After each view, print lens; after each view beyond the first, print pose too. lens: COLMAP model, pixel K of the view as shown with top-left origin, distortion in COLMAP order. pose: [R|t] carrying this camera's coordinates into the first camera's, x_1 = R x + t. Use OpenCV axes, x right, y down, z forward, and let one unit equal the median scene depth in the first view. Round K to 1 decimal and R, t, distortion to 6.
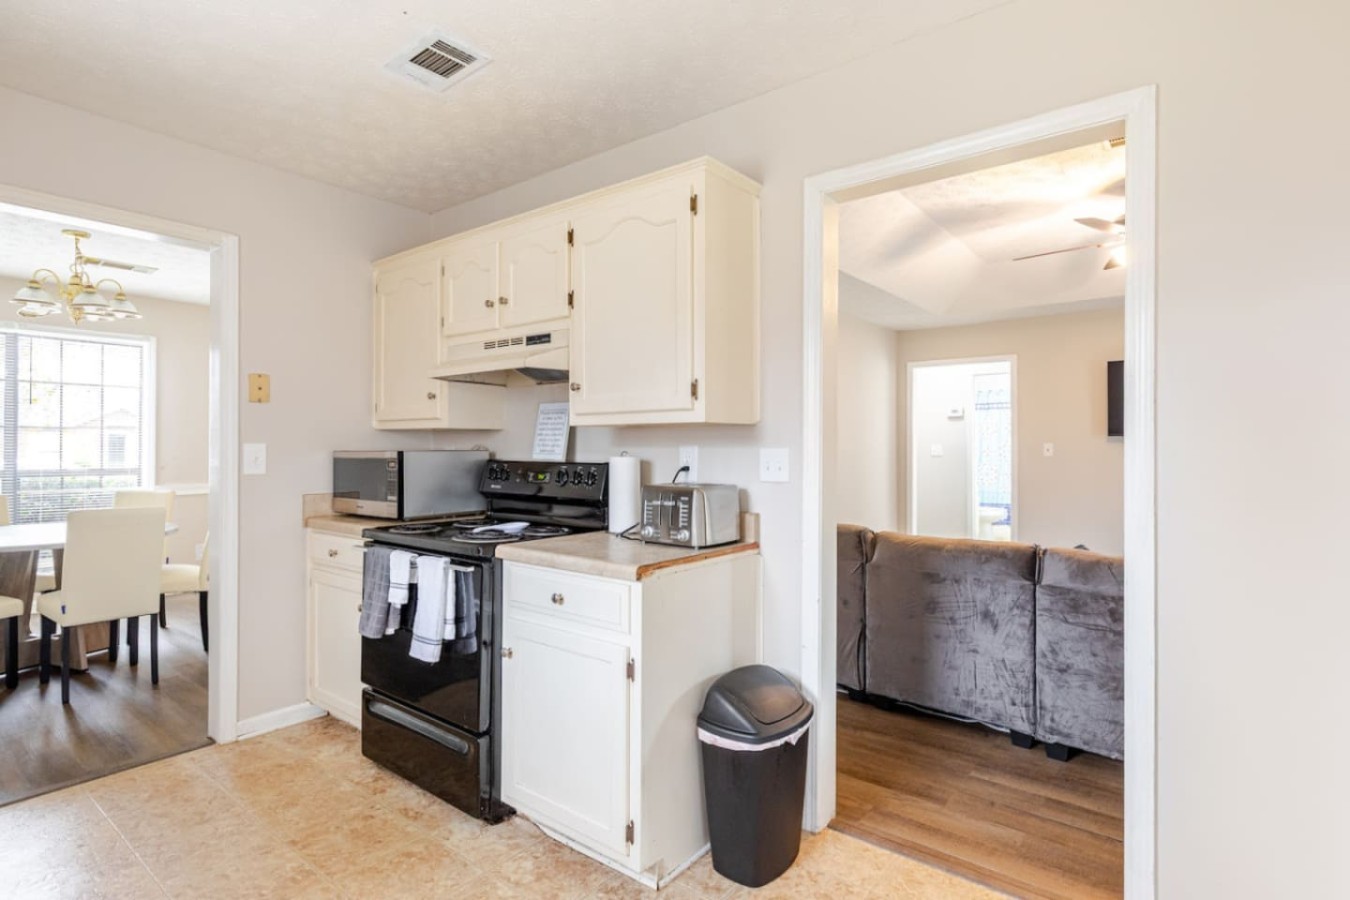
lens RADIAL K [[699.0, 0, 674.8], [0, 699.0, 447.9], [0, 0, 1]] dist [-0.000988, 0.000228]
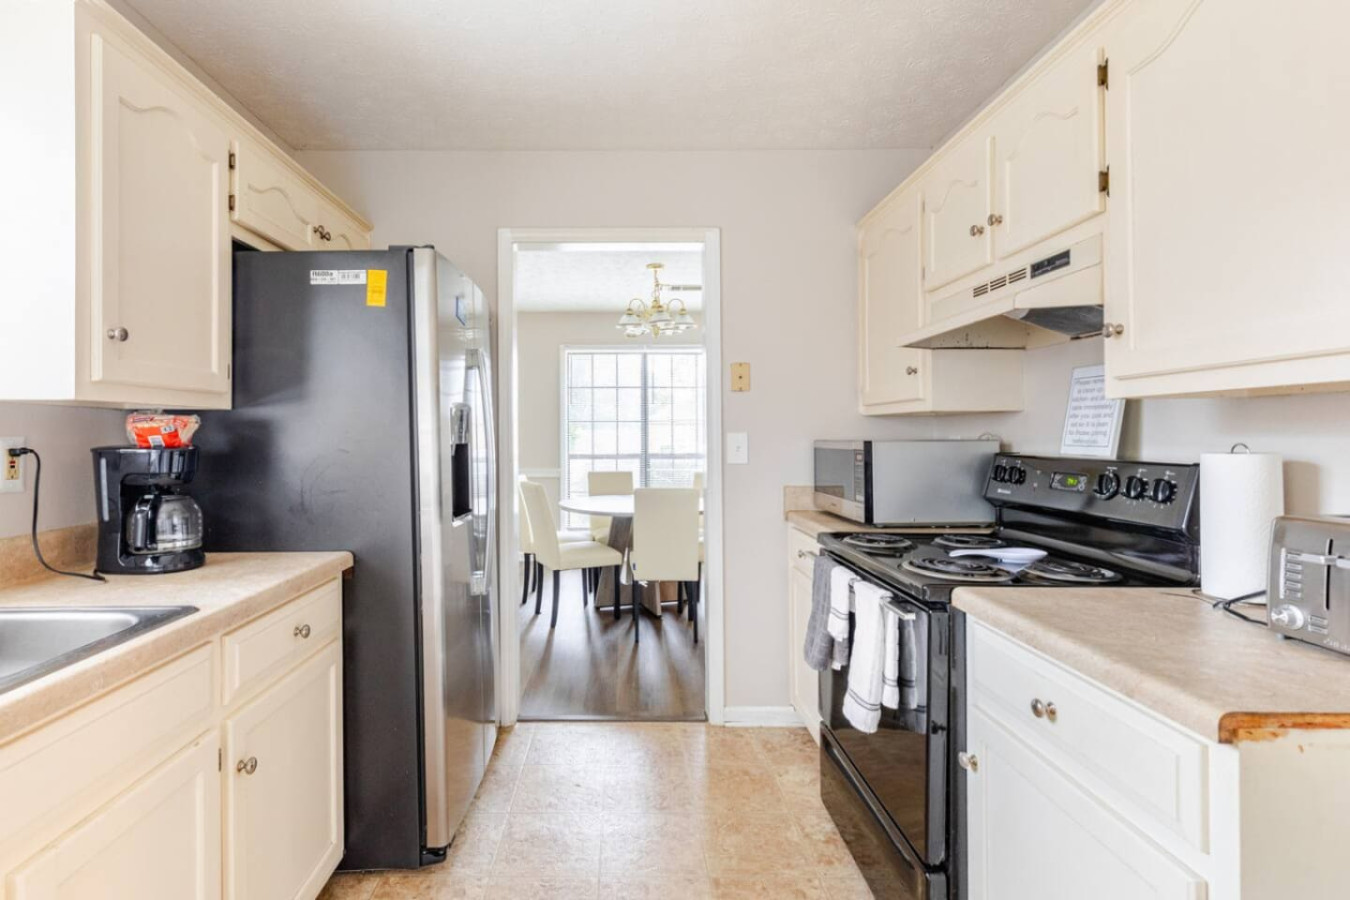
lens RADIAL K [[645.6, 0, 616.4], [0, 645.6, 432.1], [0, 0, 1]] dist [0.005230, -0.002095]
pose [[0.610680, -0.007367, -0.791843, 0.024598], [0.003028, 0.999971, -0.006968, -0.001381], [0.791872, 0.001858, 0.610685, 0.307209]]
